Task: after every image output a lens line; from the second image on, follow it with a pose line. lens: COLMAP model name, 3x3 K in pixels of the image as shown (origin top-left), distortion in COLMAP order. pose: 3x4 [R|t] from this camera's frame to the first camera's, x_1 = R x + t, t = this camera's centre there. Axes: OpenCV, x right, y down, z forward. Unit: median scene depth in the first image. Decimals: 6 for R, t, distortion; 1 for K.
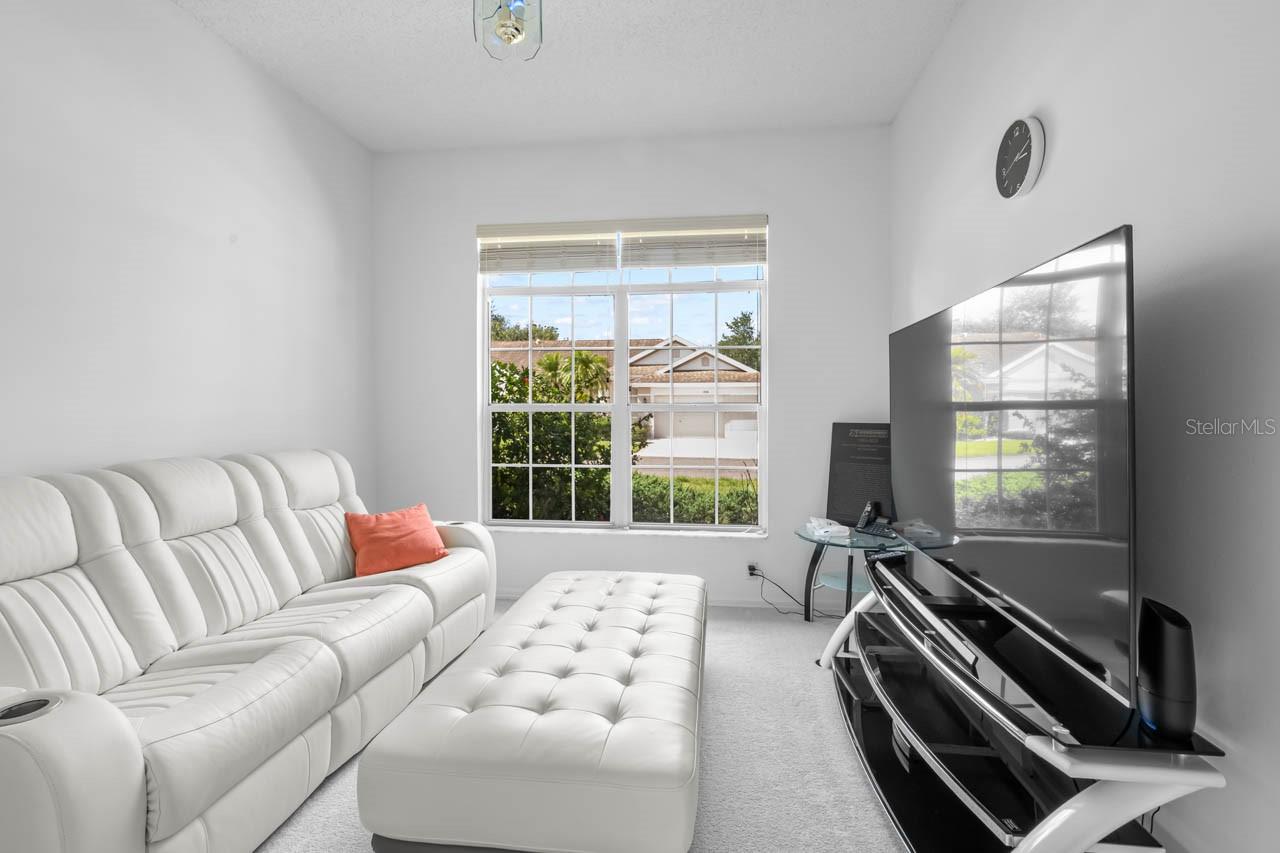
lens RADIAL K [[573.7, 0, 649.6], [0, 573.7, 414.6], [0, 0, 1]] dist [0.001780, -0.002523]
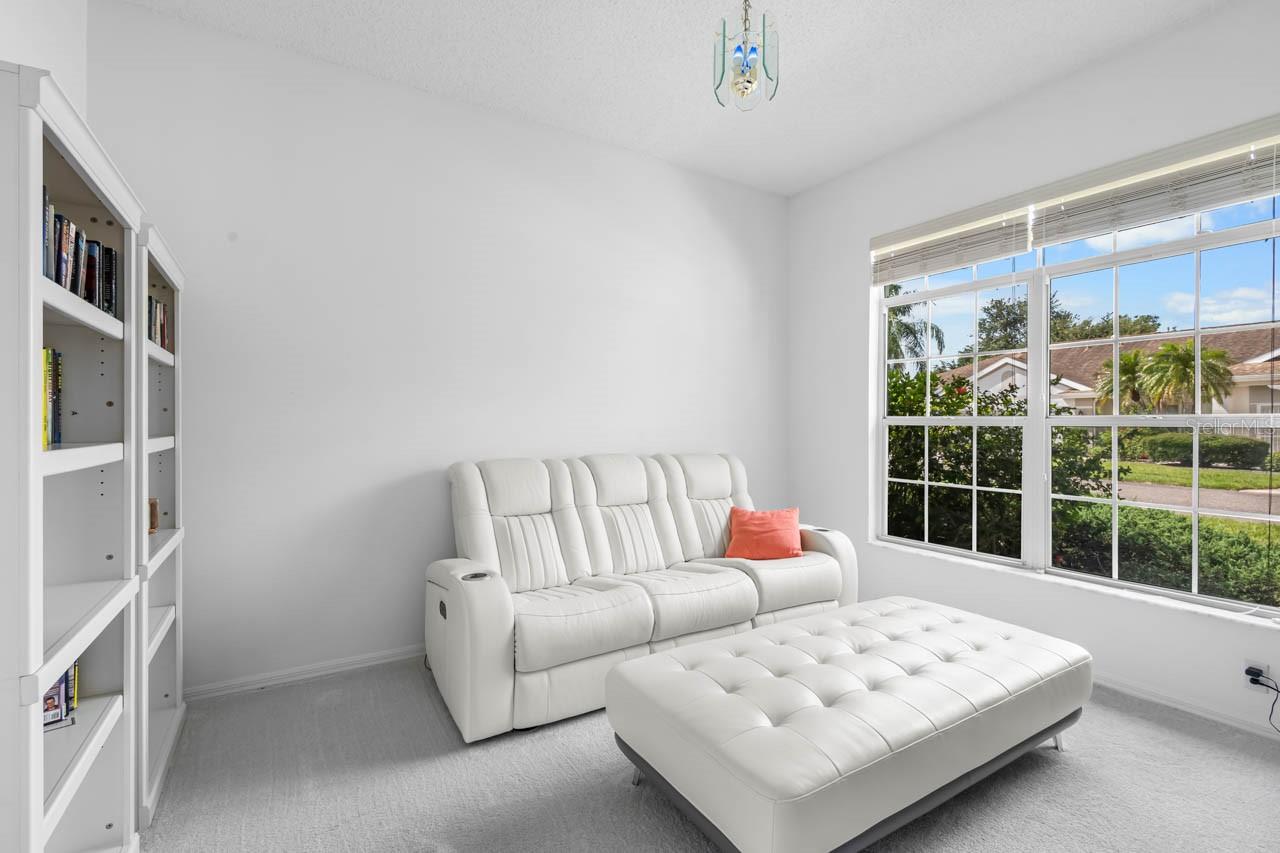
lens RADIAL K [[573.7, 0, 648.3], [0, 573.7, 428.4], [0, 0, 1]] dist [0.001780, -0.002523]
pose [[0.626046, 0.010611, -0.779714, 0.297935], [-0.010070, 0.999934, 0.005523, -0.000815], [0.779721, 0.004394, 0.626111, 0.087253]]
